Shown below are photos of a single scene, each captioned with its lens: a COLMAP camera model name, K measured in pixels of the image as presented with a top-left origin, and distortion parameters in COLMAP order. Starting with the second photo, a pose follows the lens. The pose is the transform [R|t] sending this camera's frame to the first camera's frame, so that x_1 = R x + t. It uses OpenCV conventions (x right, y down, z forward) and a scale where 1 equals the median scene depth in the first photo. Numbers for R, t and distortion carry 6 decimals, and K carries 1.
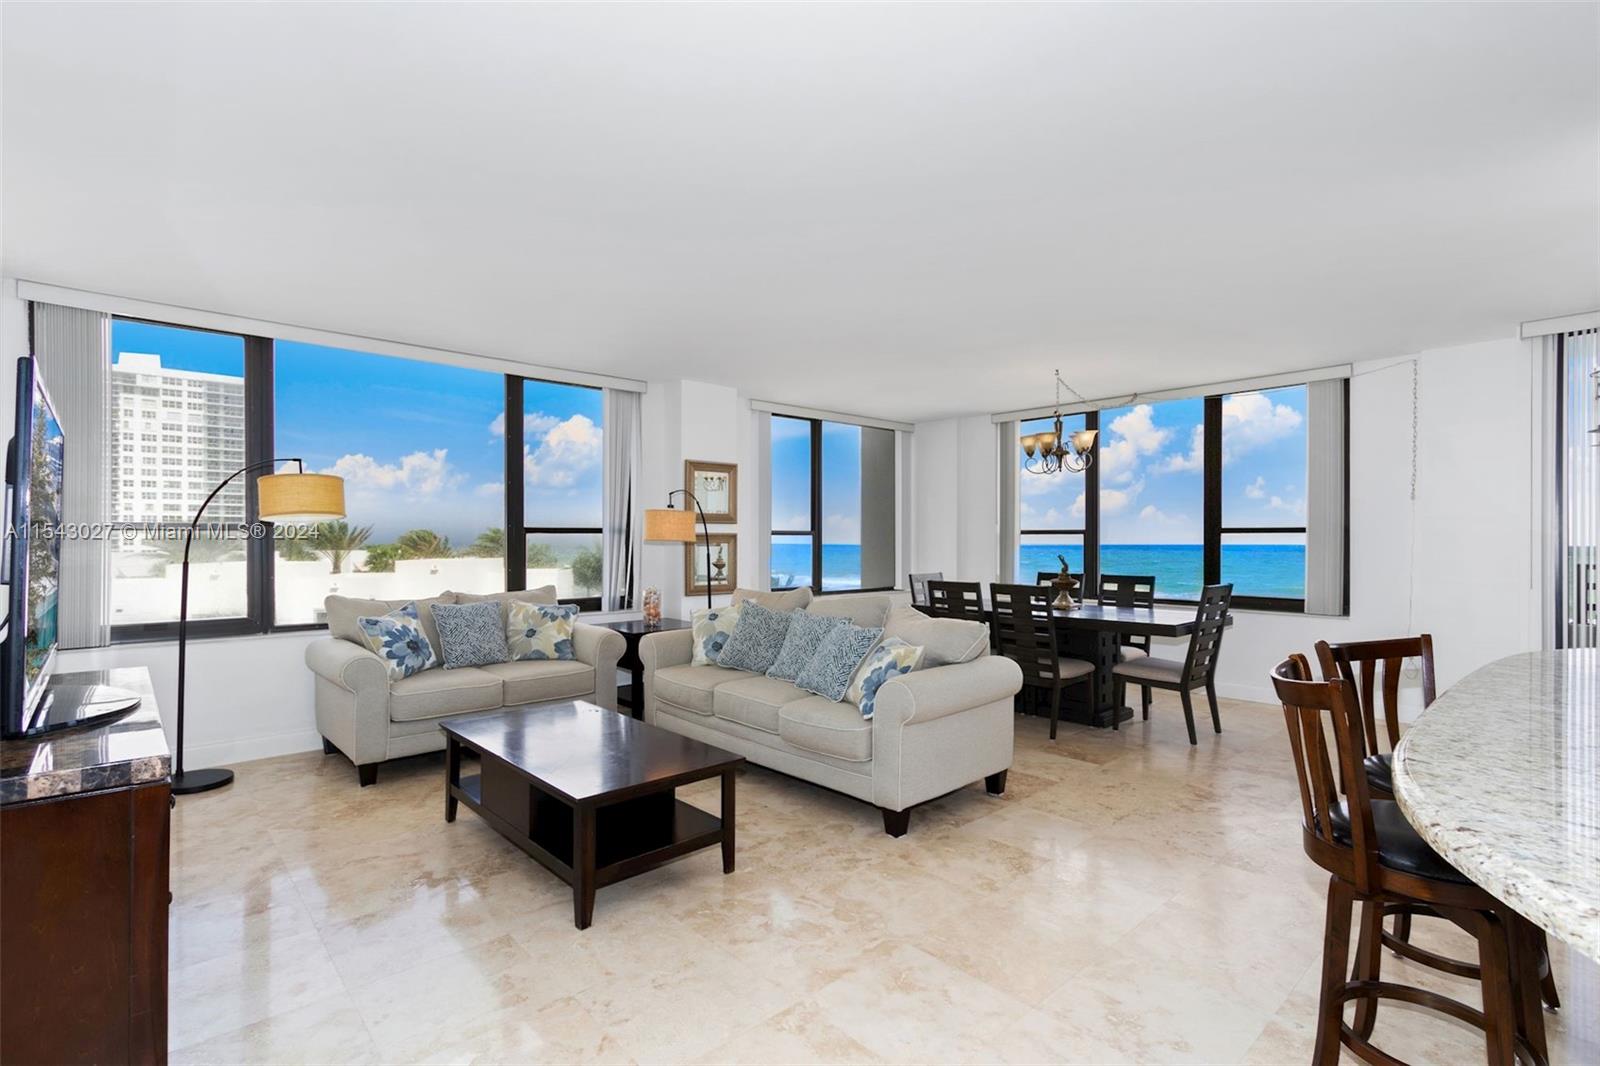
lens RADIAL K [[745.5, 0, 812.2], [0, 745.5, 537.1], [0, 0, 1]] dist [0.000124, -0.000054]
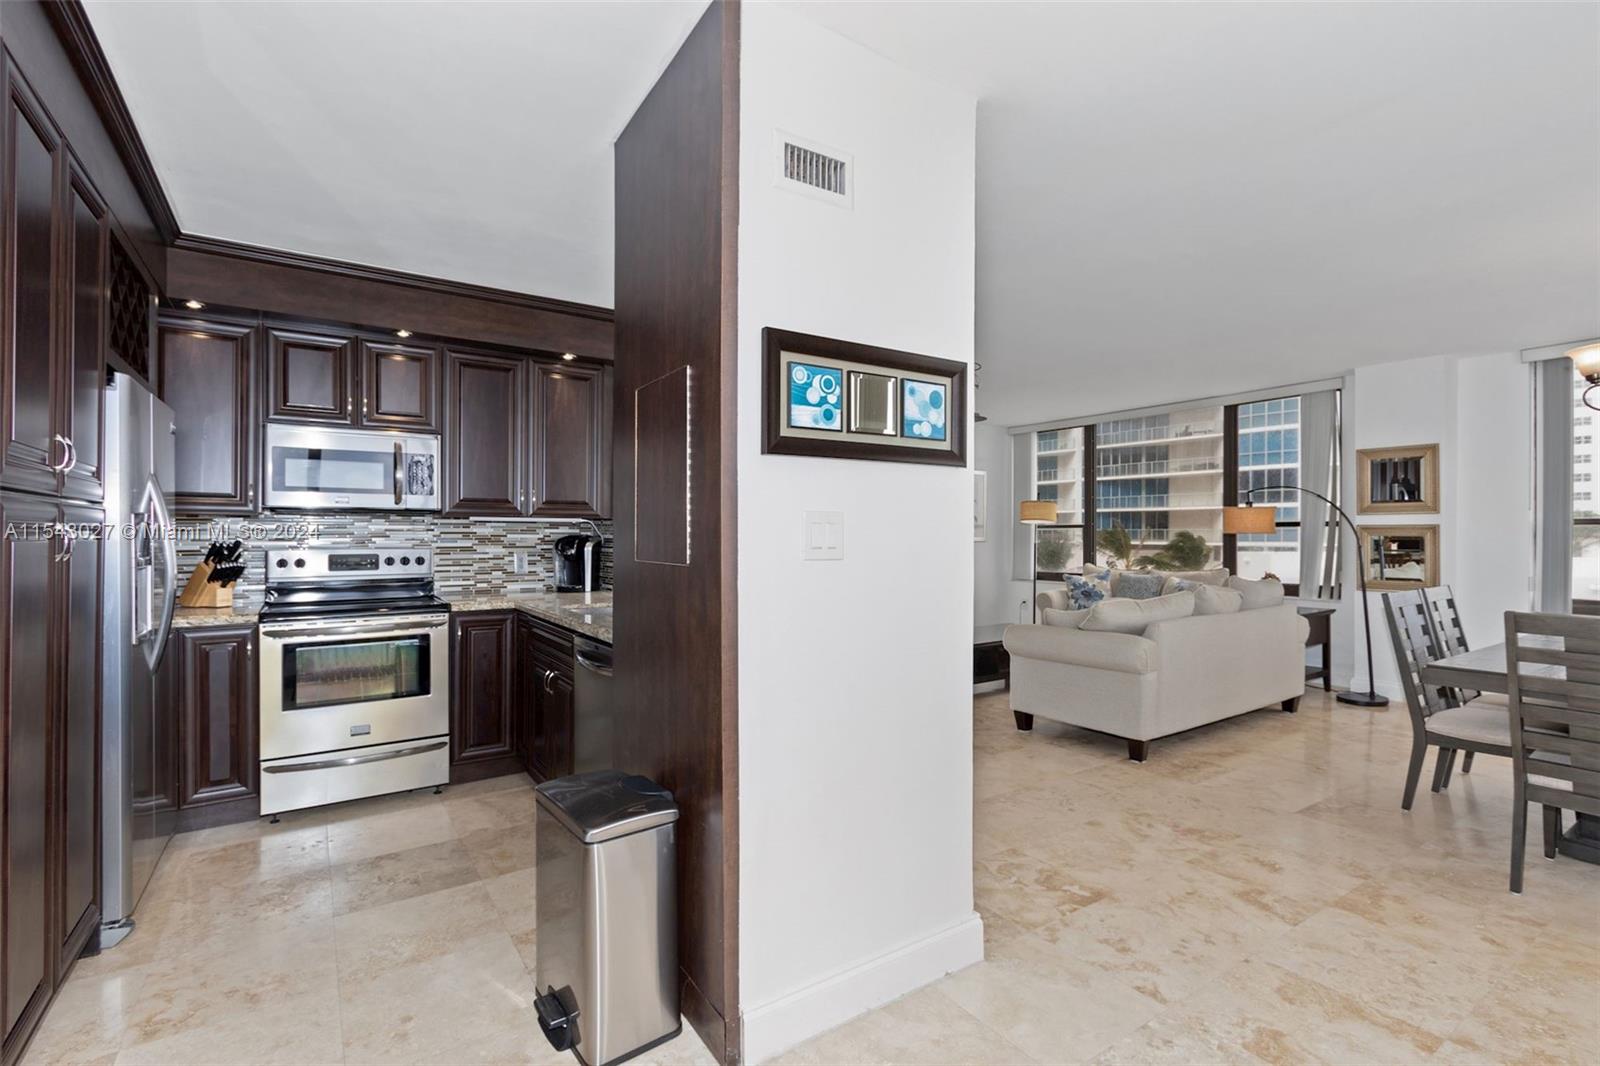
lens RADIAL K [[745.5, 0, 802.8], [0, 745.5, 532.7], [0, 0, 1]] dist [0.000124, -0.000054]
pose [[-0.151255, -0.003243, -0.988489, 1.567283], [0.002762, 0.999989, -0.003703, 0.010333], [0.988491, -0.003290, -0.151244, 0.753098]]
